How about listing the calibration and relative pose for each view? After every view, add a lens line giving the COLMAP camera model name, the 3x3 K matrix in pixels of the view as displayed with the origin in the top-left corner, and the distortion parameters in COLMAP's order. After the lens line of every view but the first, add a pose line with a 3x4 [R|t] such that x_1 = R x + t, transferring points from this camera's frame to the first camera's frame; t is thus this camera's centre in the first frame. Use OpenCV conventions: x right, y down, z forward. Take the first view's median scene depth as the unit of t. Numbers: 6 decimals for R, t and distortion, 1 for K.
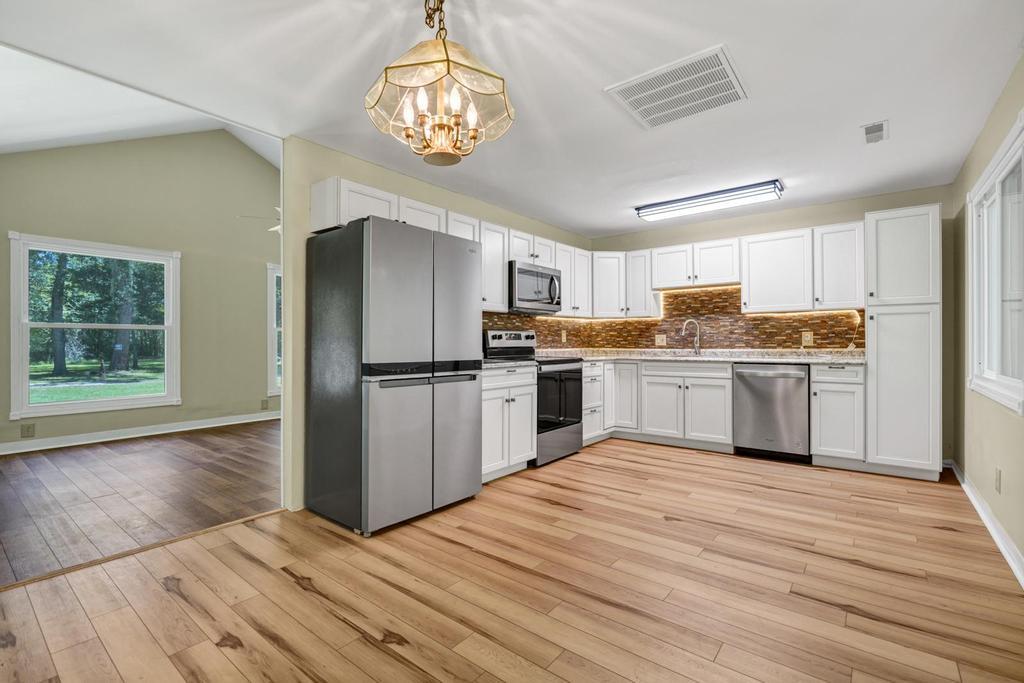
lens RADIAL K [[462.1, 0, 533.4], [0, 462.1, 340.2], [0, 0, 1]] dist [-0.016425, 0.001961]
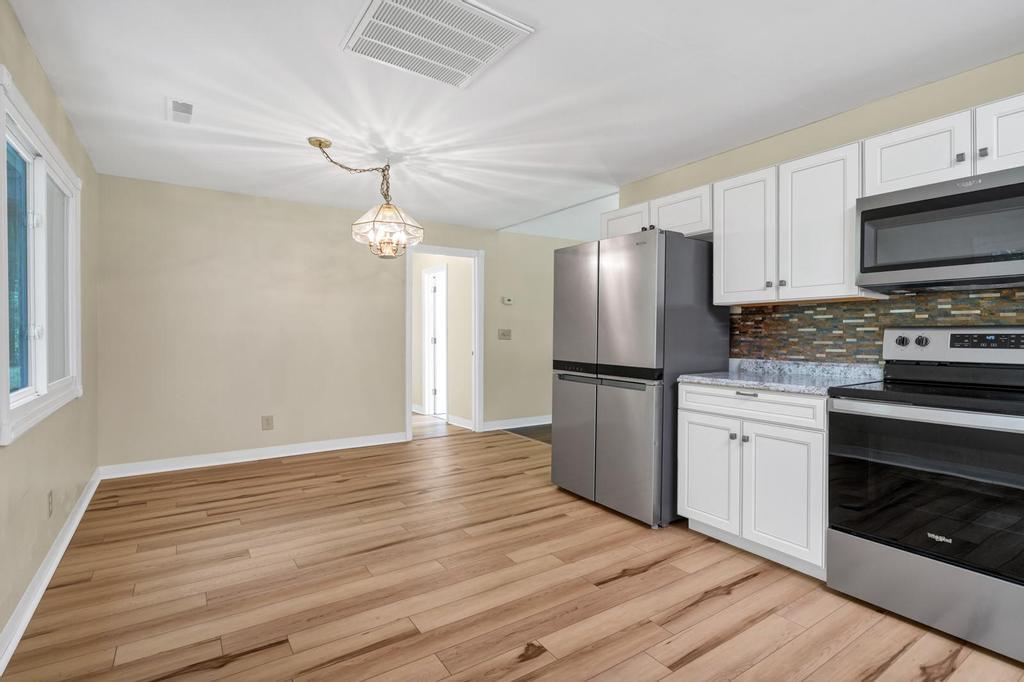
lens RADIAL K [[462.1, 0, 514.2], [0, 462.1, 336.6], [0, 0, 1]] dist [-0.016425, 0.001961]
pose [[-0.299576, 0.010746, -0.954012, 0.863620], [-0.000512, 0.999935, 0.011424, -0.028242], [0.954072, 0.003911, -0.299551, 1.146777]]
